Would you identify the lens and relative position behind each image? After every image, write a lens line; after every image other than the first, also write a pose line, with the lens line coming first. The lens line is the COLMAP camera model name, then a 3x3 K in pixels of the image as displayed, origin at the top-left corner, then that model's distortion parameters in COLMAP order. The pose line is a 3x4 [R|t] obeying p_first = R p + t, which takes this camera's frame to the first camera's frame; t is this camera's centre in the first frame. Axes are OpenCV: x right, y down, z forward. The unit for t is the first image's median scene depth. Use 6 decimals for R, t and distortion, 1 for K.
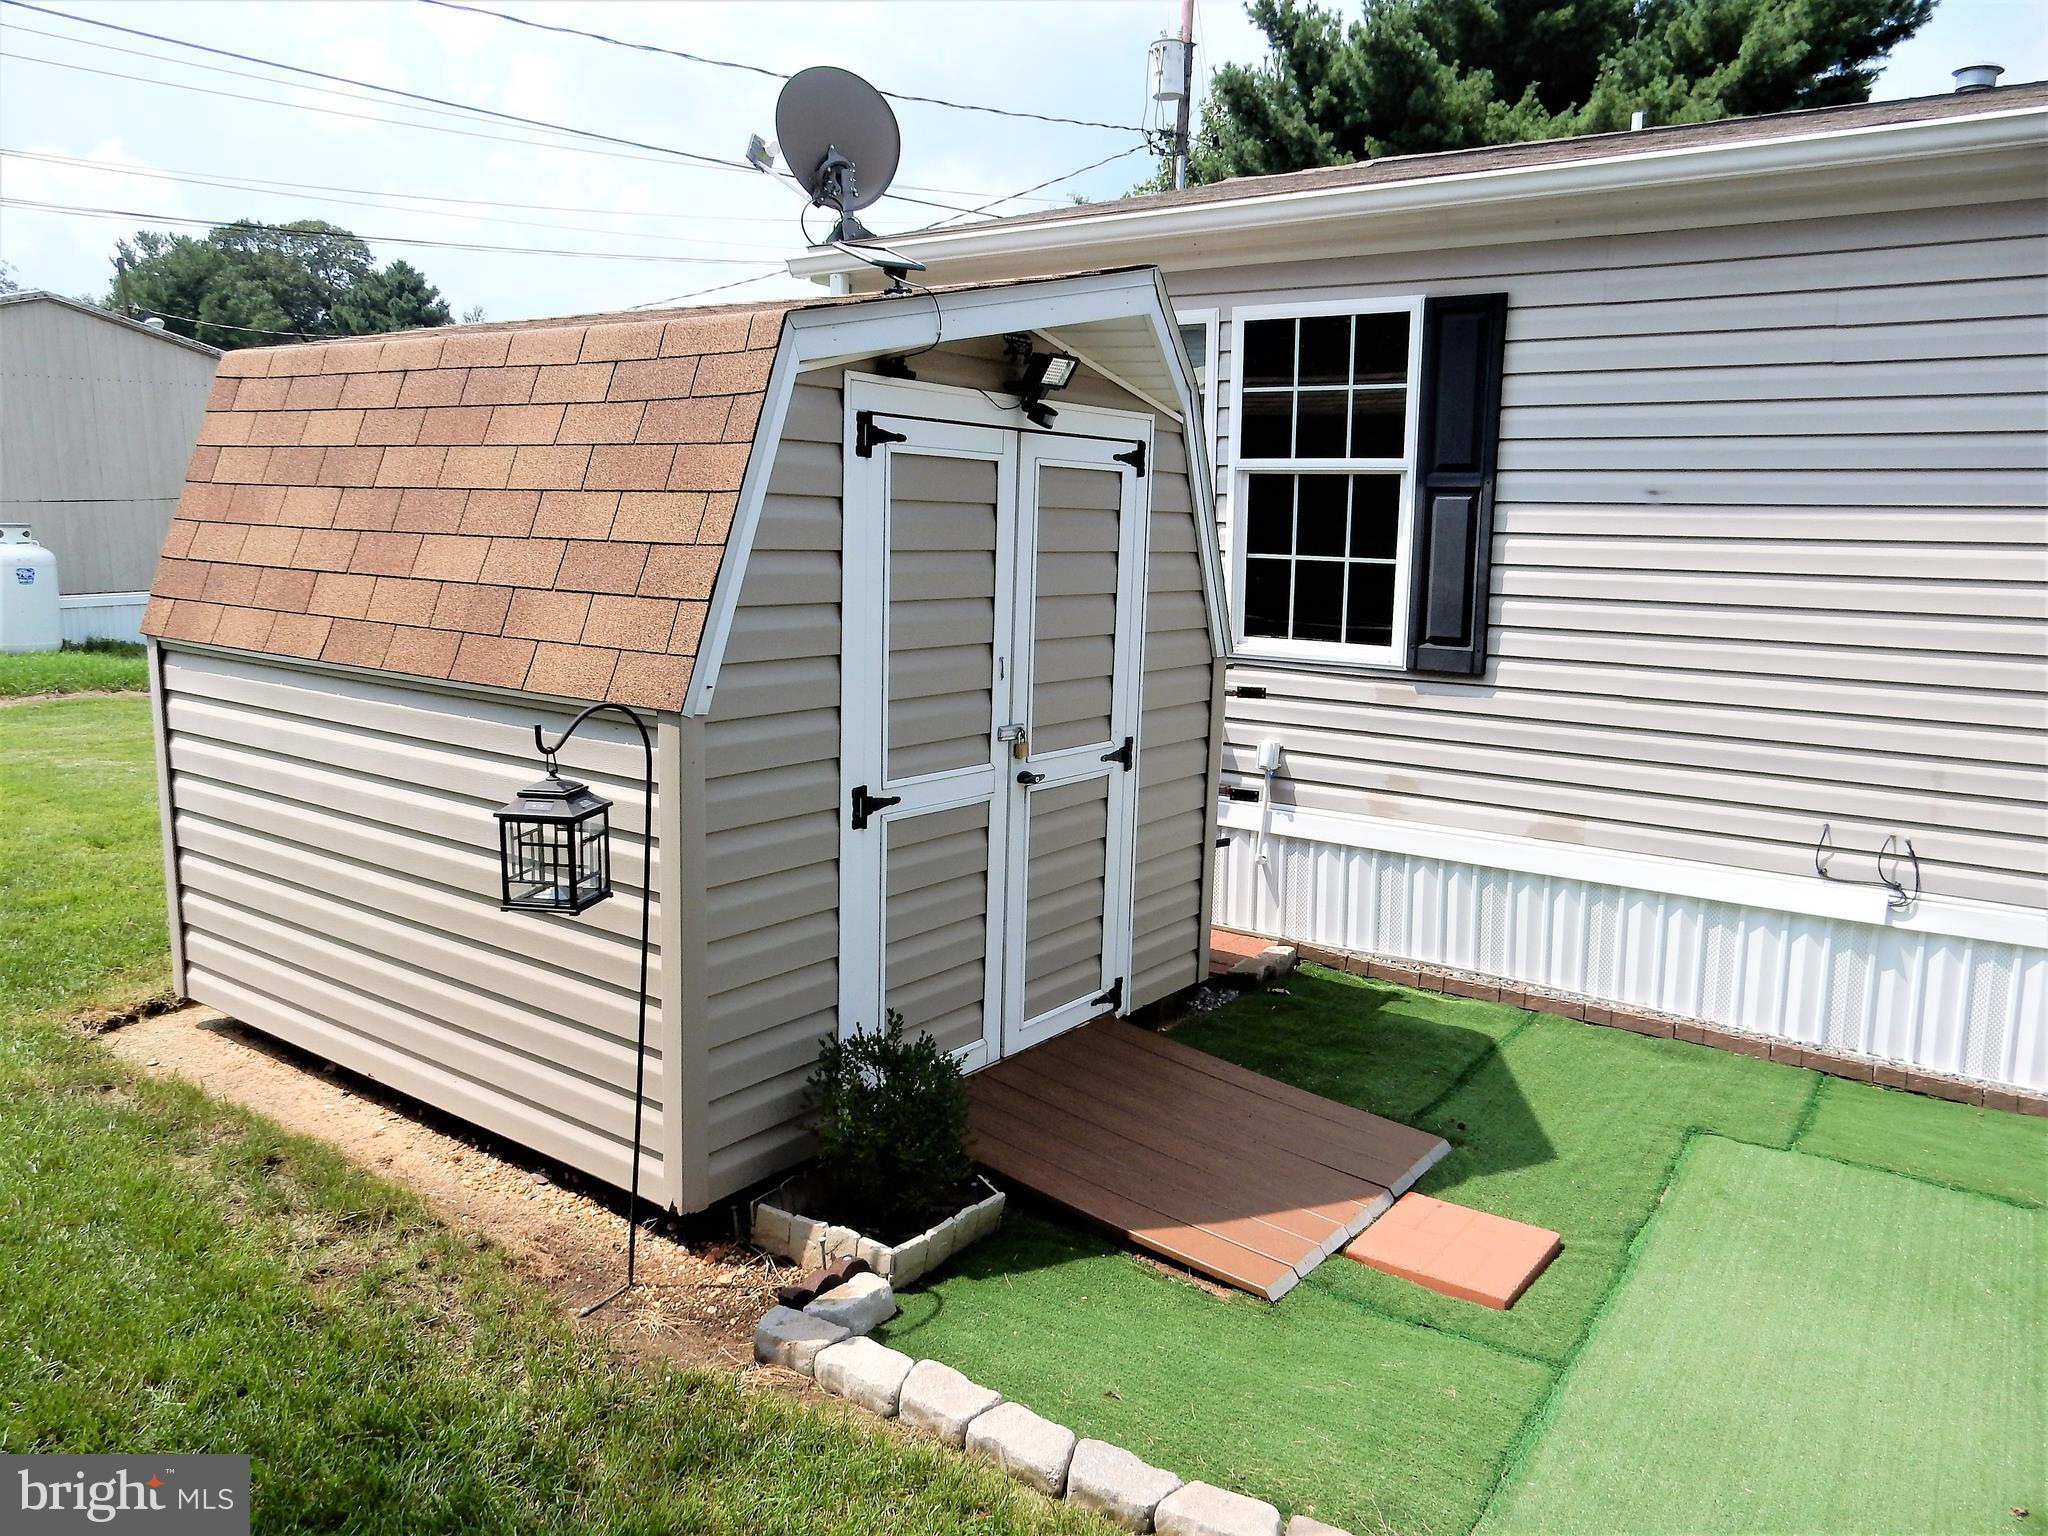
lens RADIAL K [[1506.0, 0, 1024.0], [0, 1506.0, 768.0], [0, 0, 1]] dist [-0.005162, 0.006154]
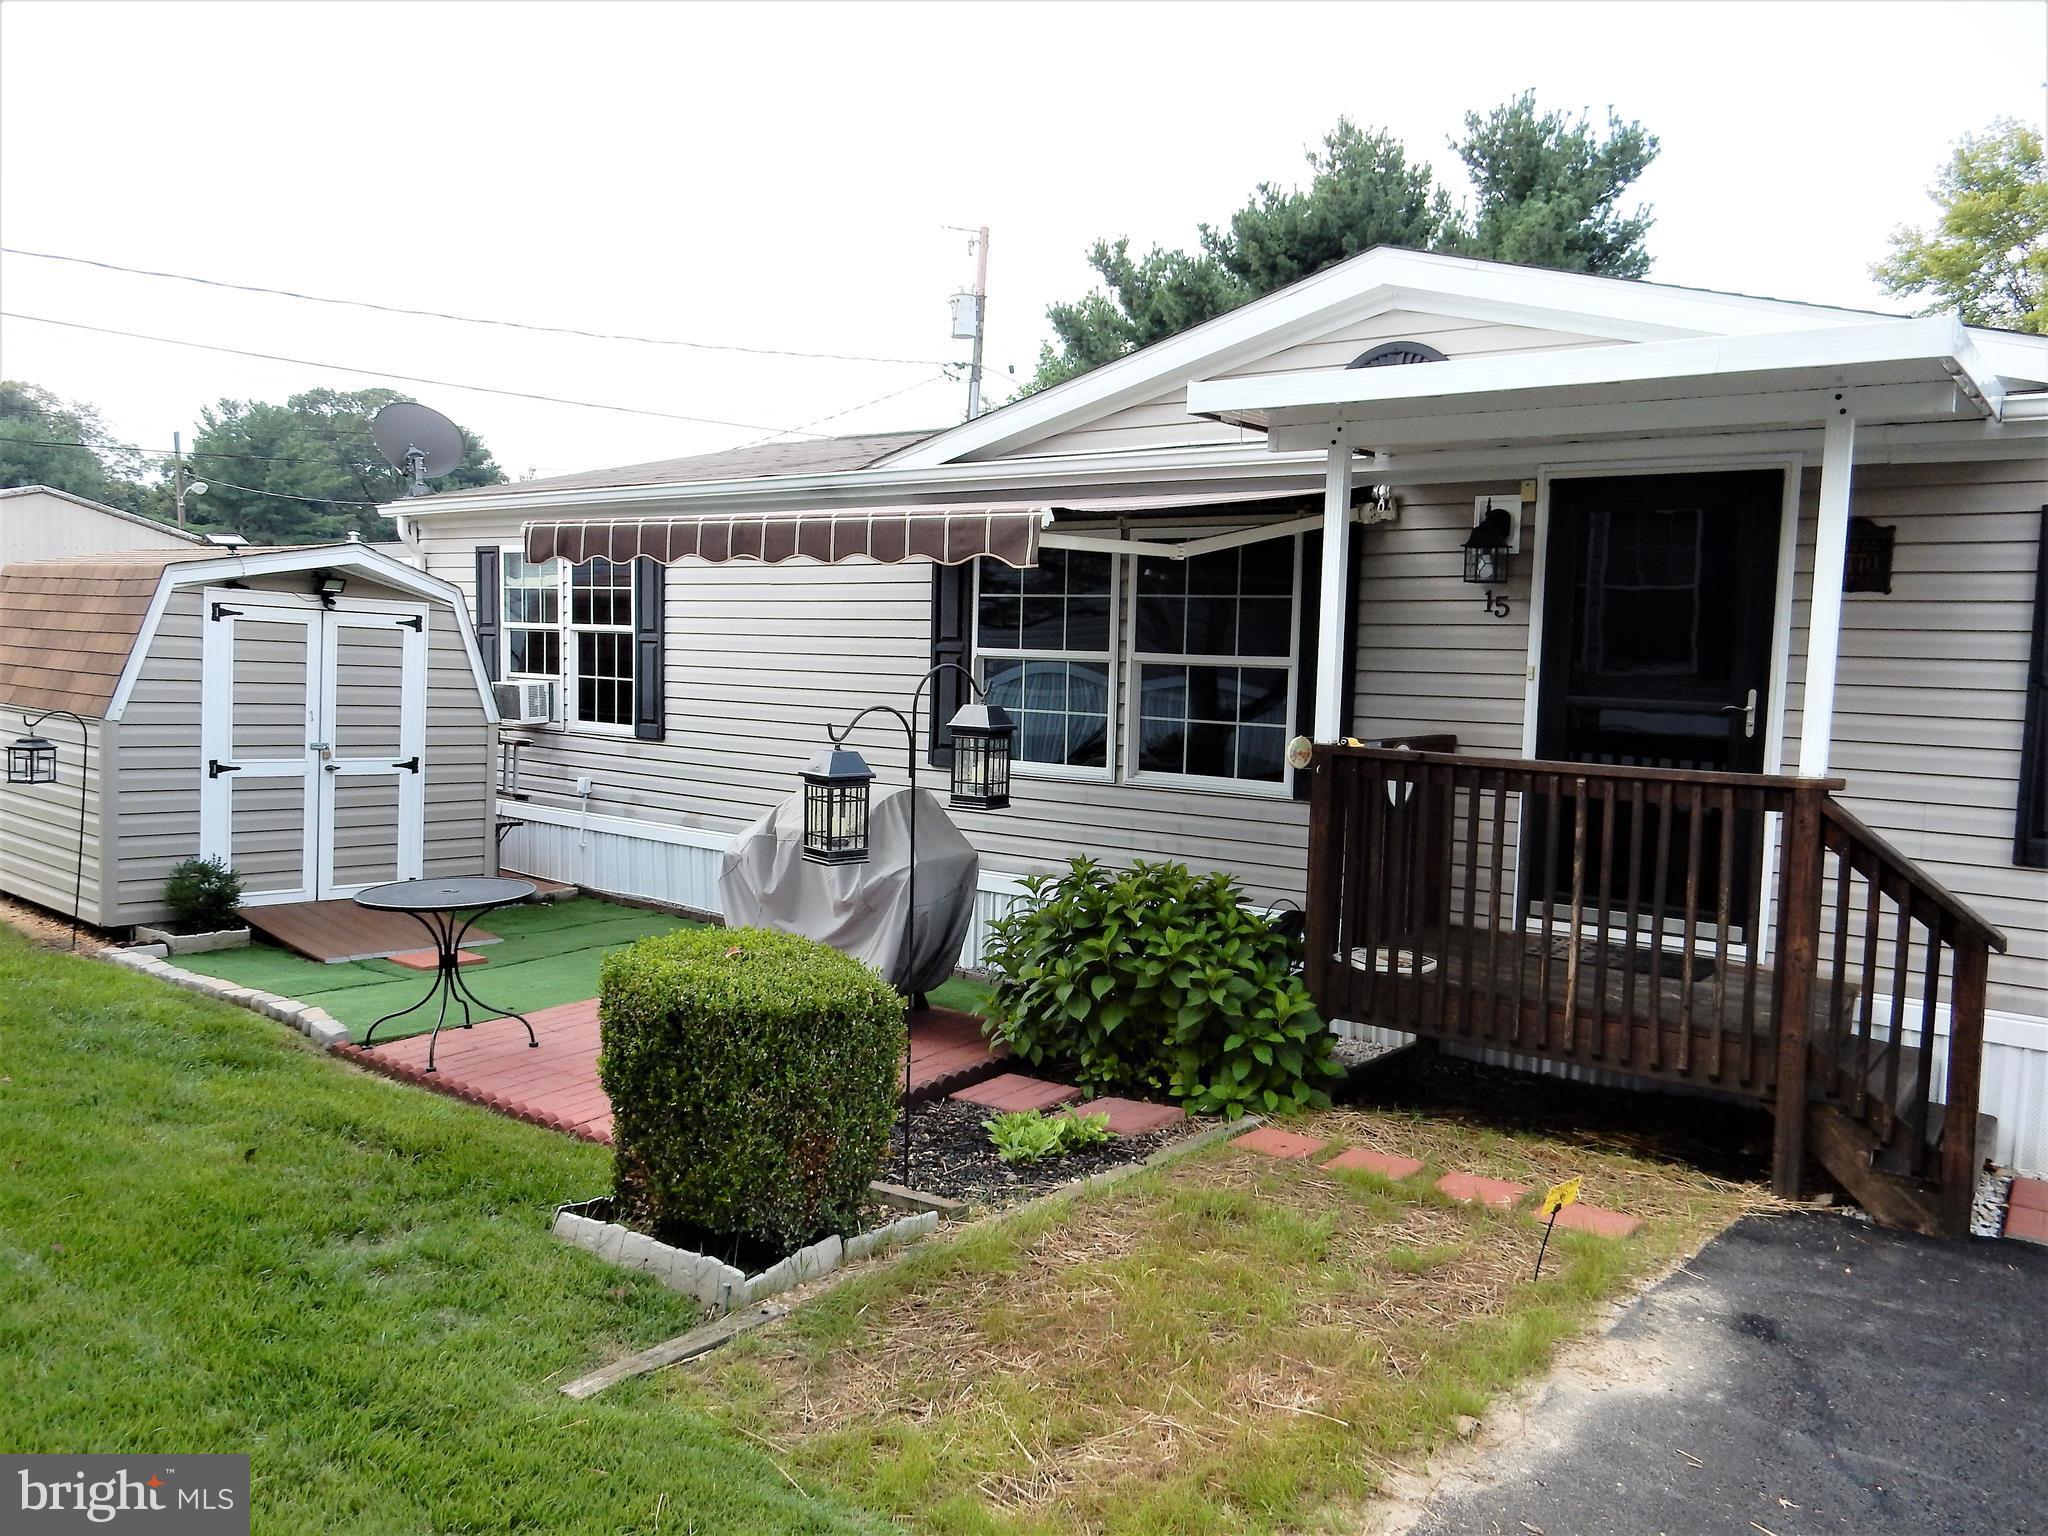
lens RADIAL K [[1506.0, 0, 1024.0], [0, 1506.0, 768.0], [0, 0, 1]] dist [-0.005162, 0.006154]
pose [[0.999004, 0.024595, -0.037231, 1.000569], [-0.028252, 0.994473, -0.101117, 0.182778], [0.034538, 0.102068, 0.994178, -1.034074]]
